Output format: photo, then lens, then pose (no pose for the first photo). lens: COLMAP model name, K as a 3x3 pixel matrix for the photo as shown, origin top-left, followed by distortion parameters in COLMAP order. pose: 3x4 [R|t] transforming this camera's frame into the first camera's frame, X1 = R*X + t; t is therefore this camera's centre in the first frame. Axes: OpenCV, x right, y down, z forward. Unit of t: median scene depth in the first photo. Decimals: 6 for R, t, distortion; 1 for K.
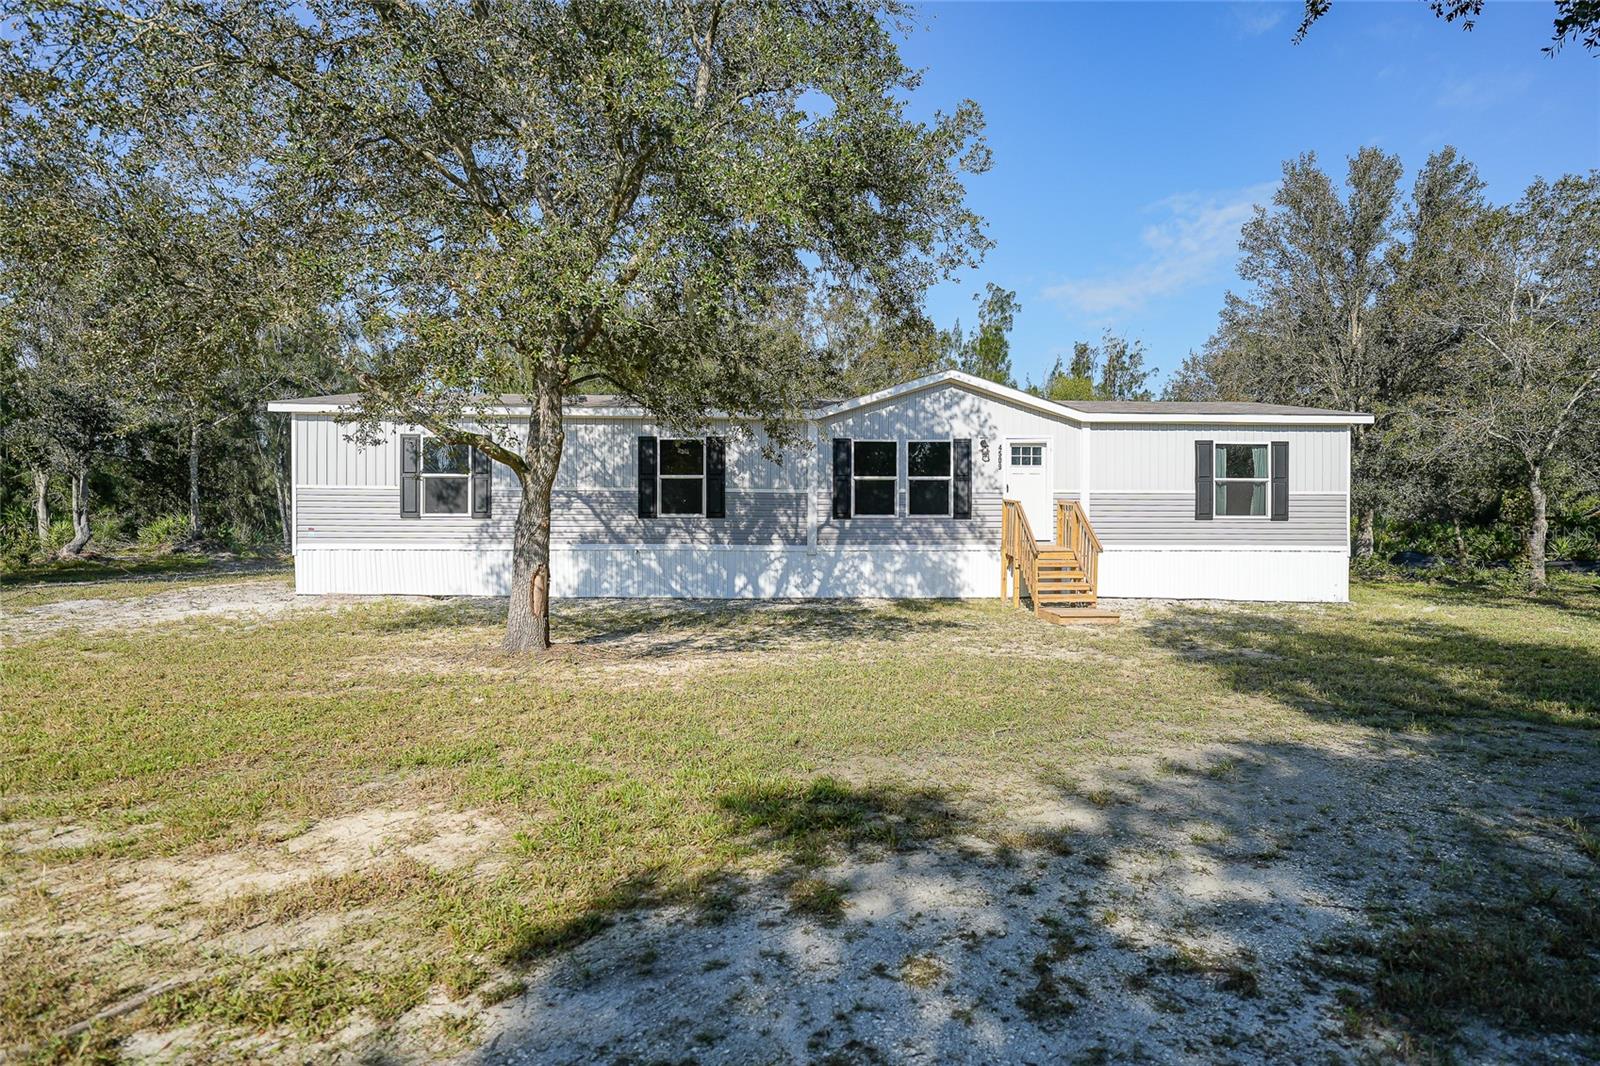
lens RADIAL K [[876.6, 0, 796.9], [0, 876.6, 538.4], [0, 0, 1]] dist [0.009736, 0.006822]
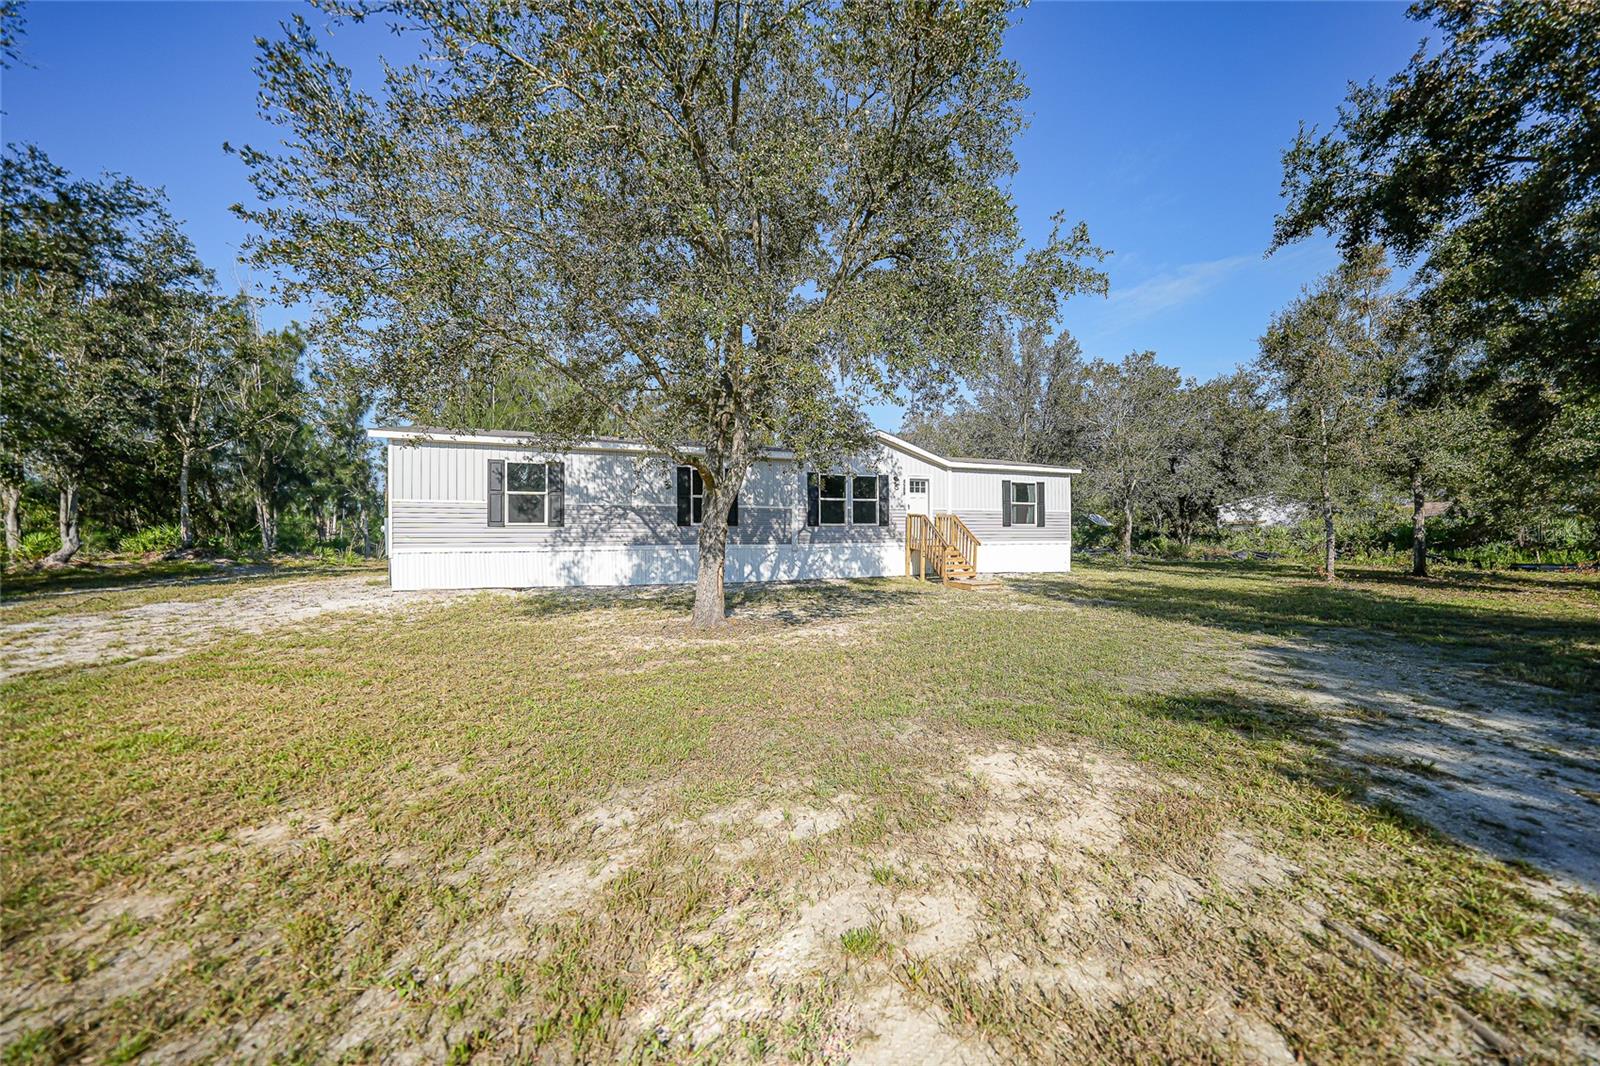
lens RADIAL K [[560.7, 0, 801.6], [0, 560.7, 538.1], [0, 0, 1]] dist [-0.026598, 0.006054]
pose [[0.942677, -0.009708, 0.333564, -0.286761], [0.012411, 0.999905, -0.005972, 0.003770], [-0.333475, 0.009769, 0.942708, 0.107270]]
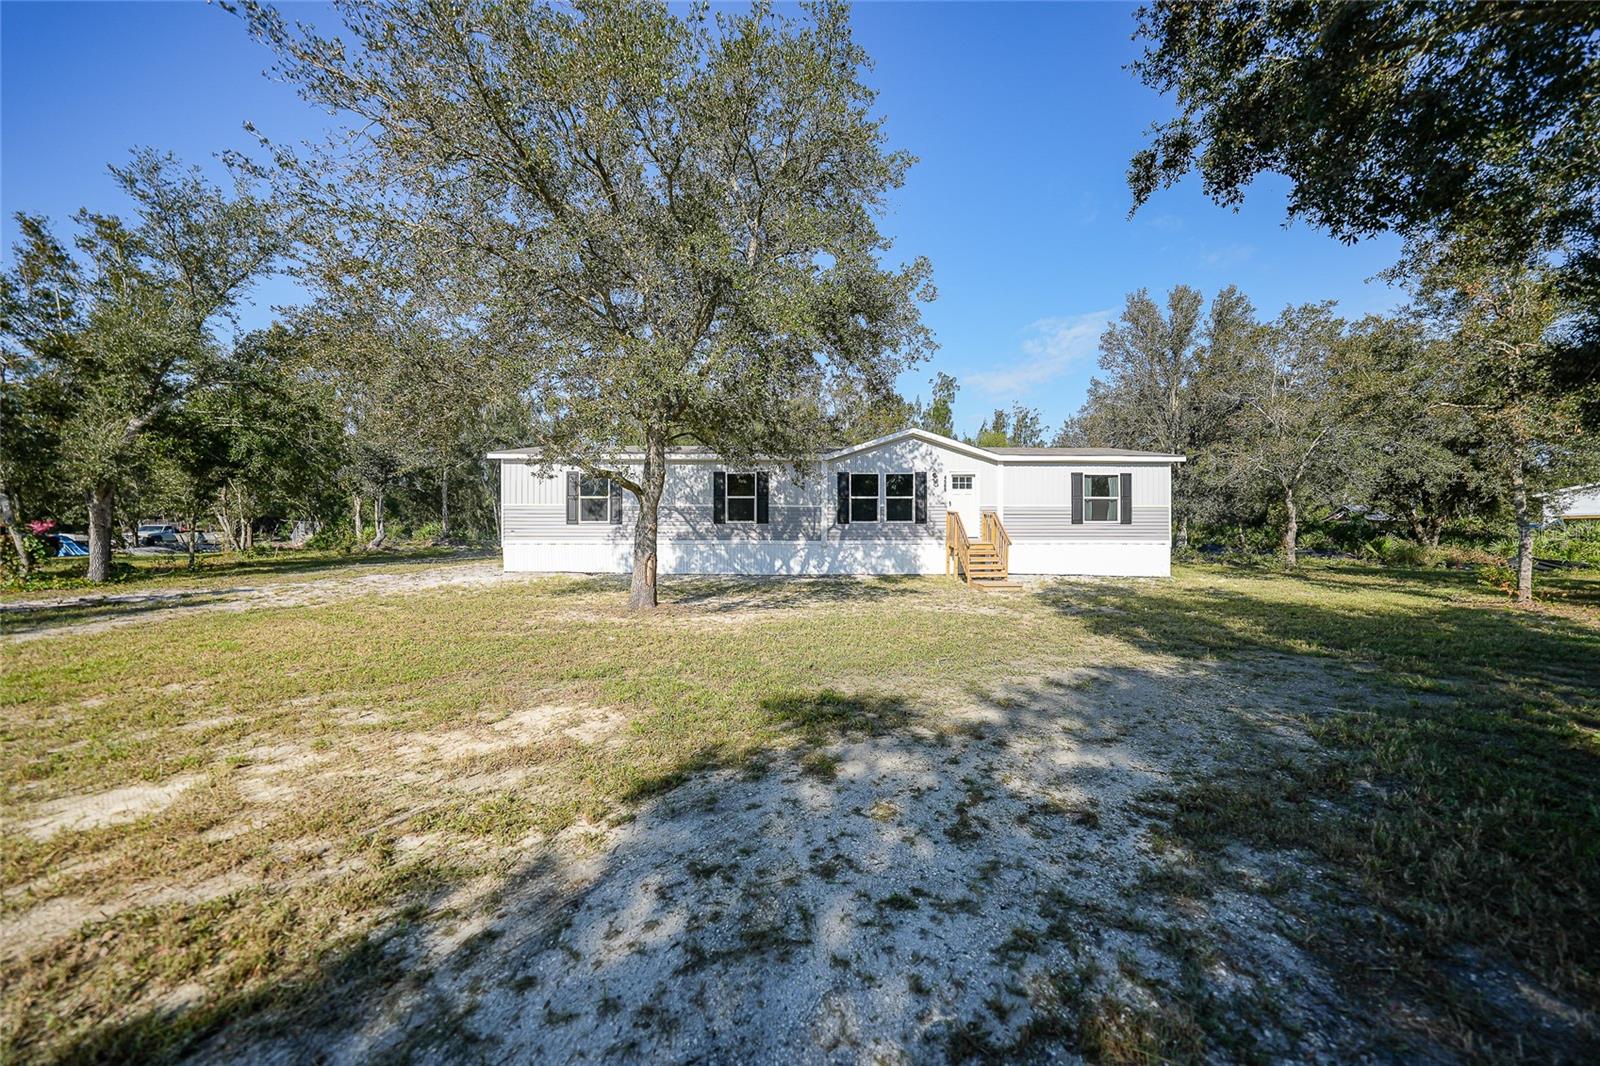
lens RADIAL K [[560.7, 0, 796.0], [0, 560.7, 535.0], [0, 0, 1]] dist [-0.026598, 0.006054]
pose [[0.999306, -0.002245, -0.037175, 0.004368], [0.002156, 0.999995, -0.002424, 0.000040], [0.037181, 0.002342, 0.999306, -0.000077]]
